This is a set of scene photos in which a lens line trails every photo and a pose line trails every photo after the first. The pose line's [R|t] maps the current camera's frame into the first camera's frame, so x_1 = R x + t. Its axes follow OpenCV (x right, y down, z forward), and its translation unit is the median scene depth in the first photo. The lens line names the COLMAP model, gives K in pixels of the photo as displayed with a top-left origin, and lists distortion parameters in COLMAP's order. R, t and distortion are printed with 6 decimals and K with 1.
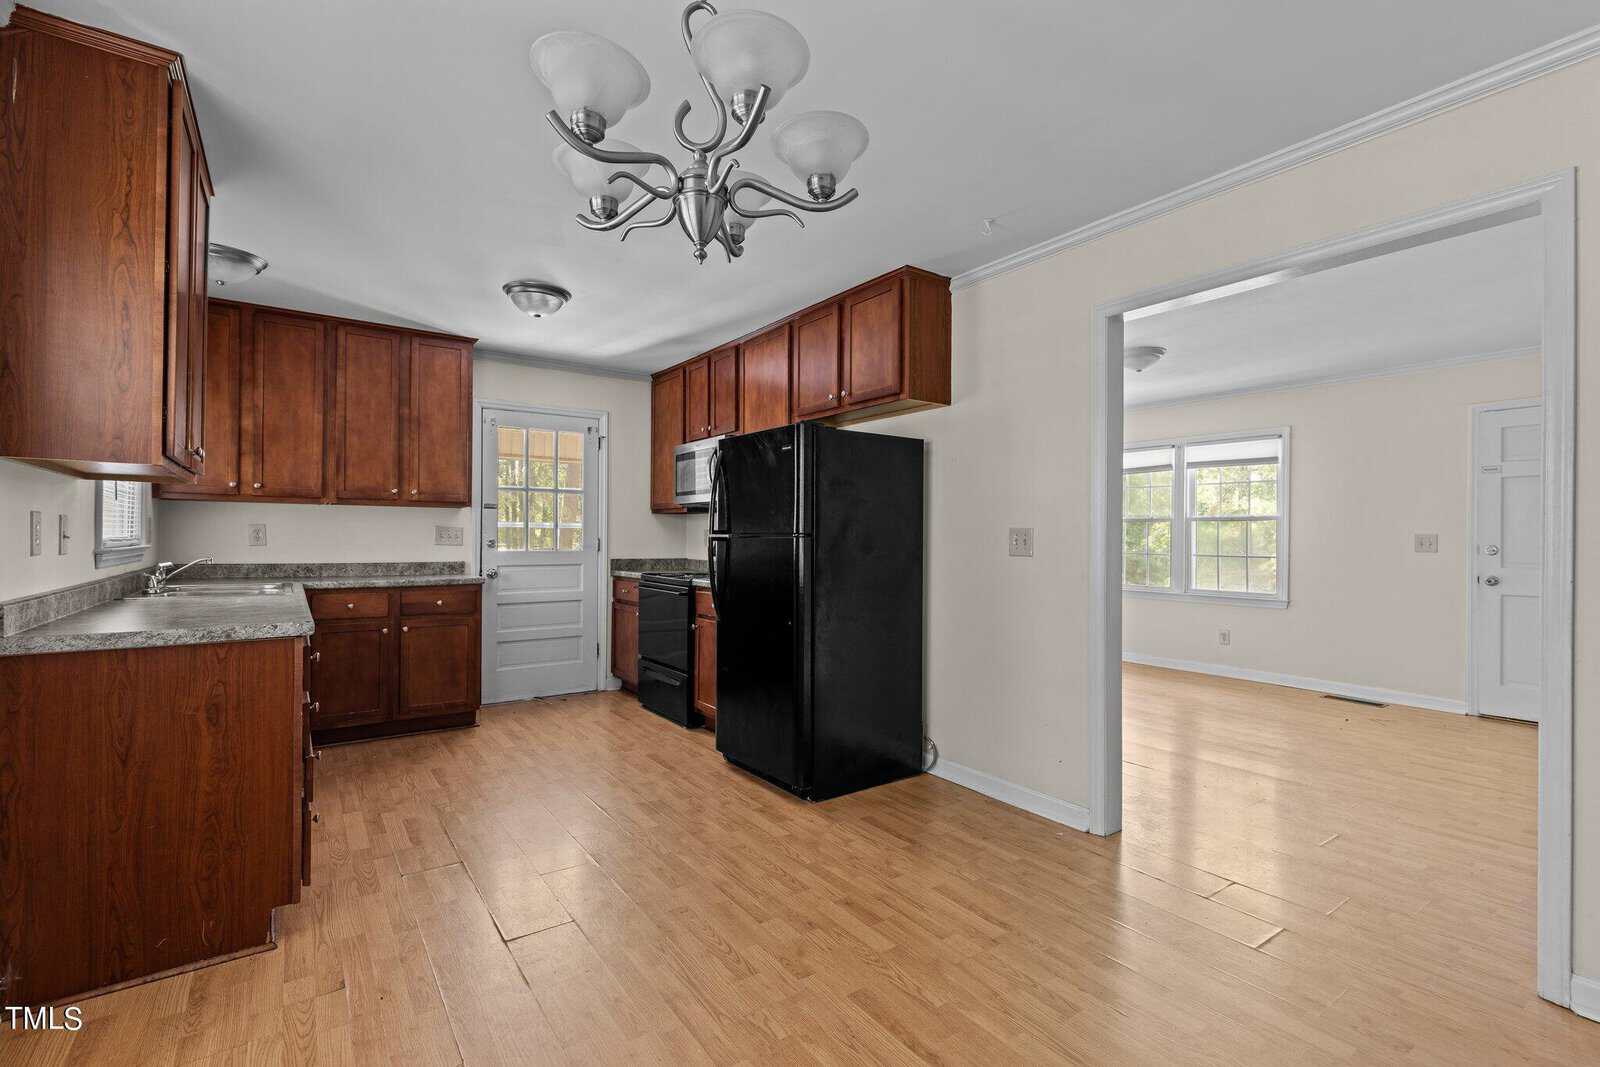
lens RADIAL K [[720.7, 0, 829.7], [0, 720.7, 535.8], [0, 0, 1]] dist [0.001963, 0.000062]
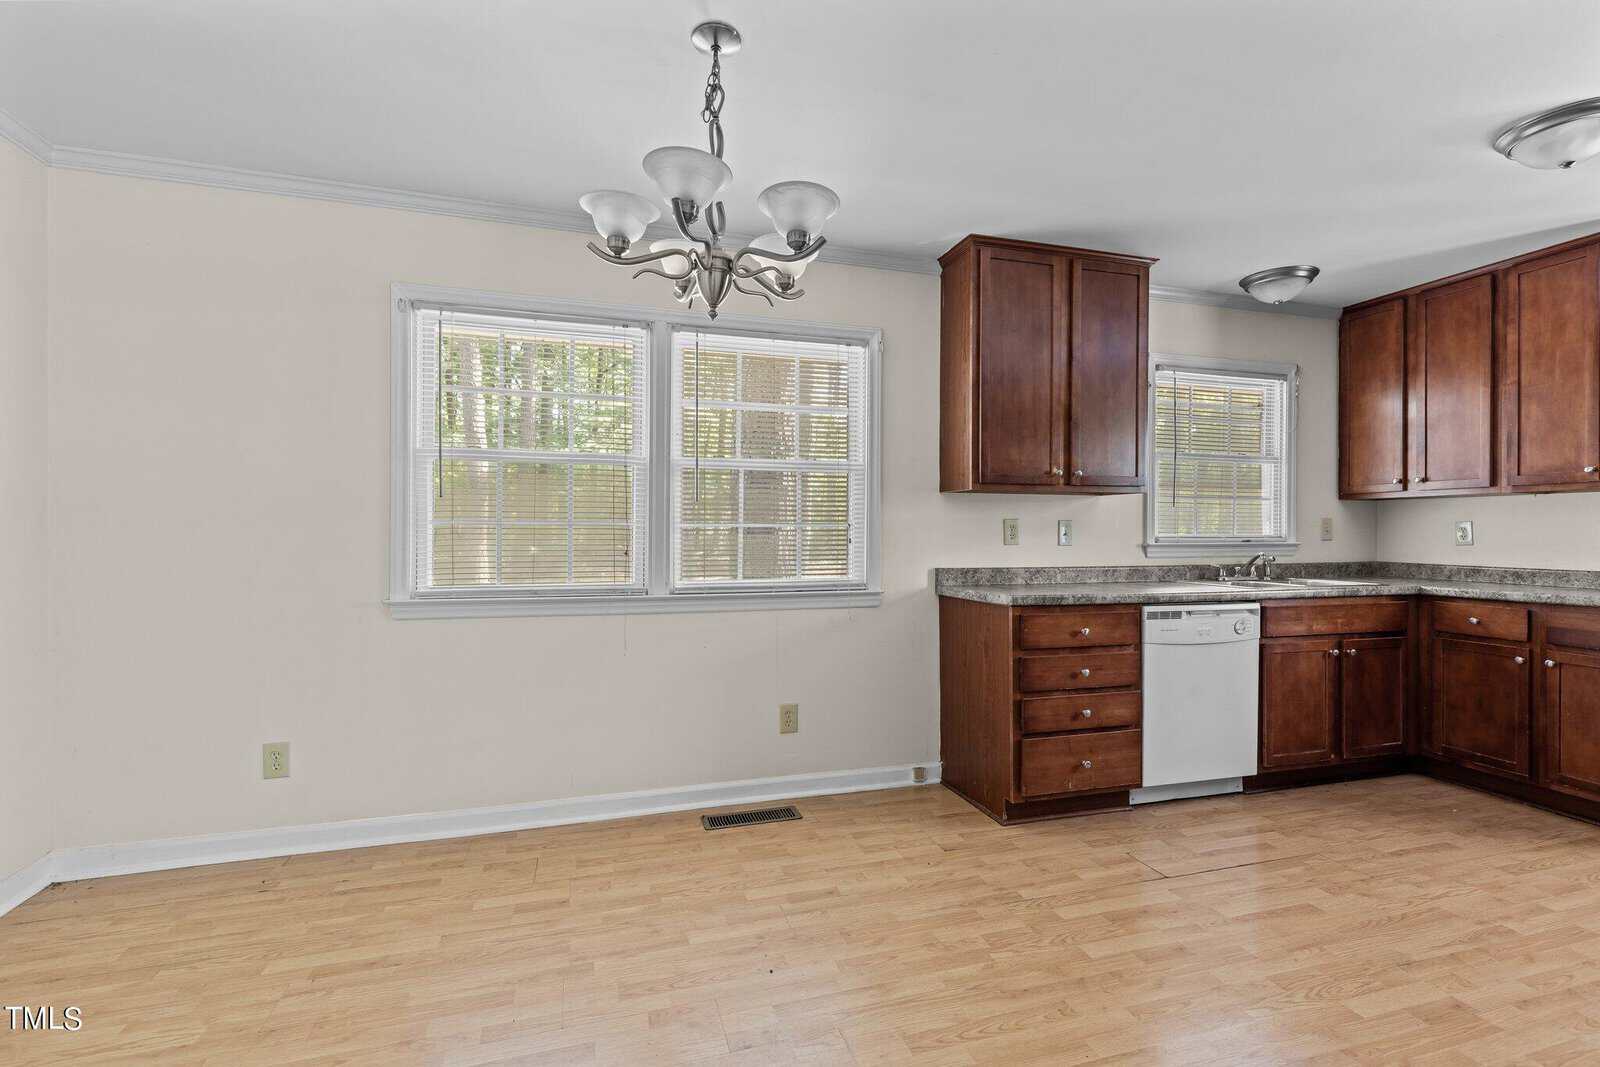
lens RADIAL K [[731.9, 0, 800.0], [0, 731.9, 533.5], [0, 0, 1]] dist [0.000586, -0.000220]
pose [[-0.339556, -0.009263, -0.940540, 0.342196], [-0.001831, 0.999956, -0.009187, 0.008980], [0.940584, -0.001397, -0.339558, 0.540009]]
